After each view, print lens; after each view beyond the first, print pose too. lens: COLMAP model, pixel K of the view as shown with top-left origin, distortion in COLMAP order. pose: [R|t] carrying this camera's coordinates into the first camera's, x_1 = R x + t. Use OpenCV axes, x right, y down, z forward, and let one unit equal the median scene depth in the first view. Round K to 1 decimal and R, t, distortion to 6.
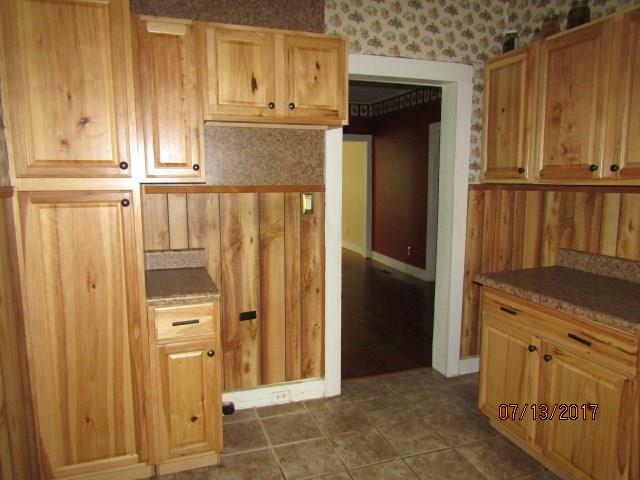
lens RADIAL K [[455.2, 0, 318.3], [0, 455.2, 237.8], [0, 0, 1]] dist [-0.008856, 0.001215]
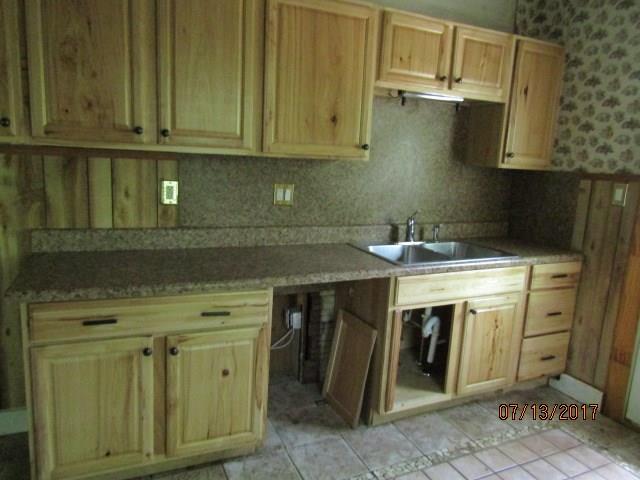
lens RADIAL K [[455.2, 0, 317.6], [0, 455.2, 242.1], [0, 0, 1]] dist [-0.008856, 0.001215]
pose [[-0.080834, -0.184748, 0.979456, -0.297237], [0.073820, 0.978863, 0.190729, -0.077639], [-0.993990, 0.087721, -0.065487, 0.672782]]
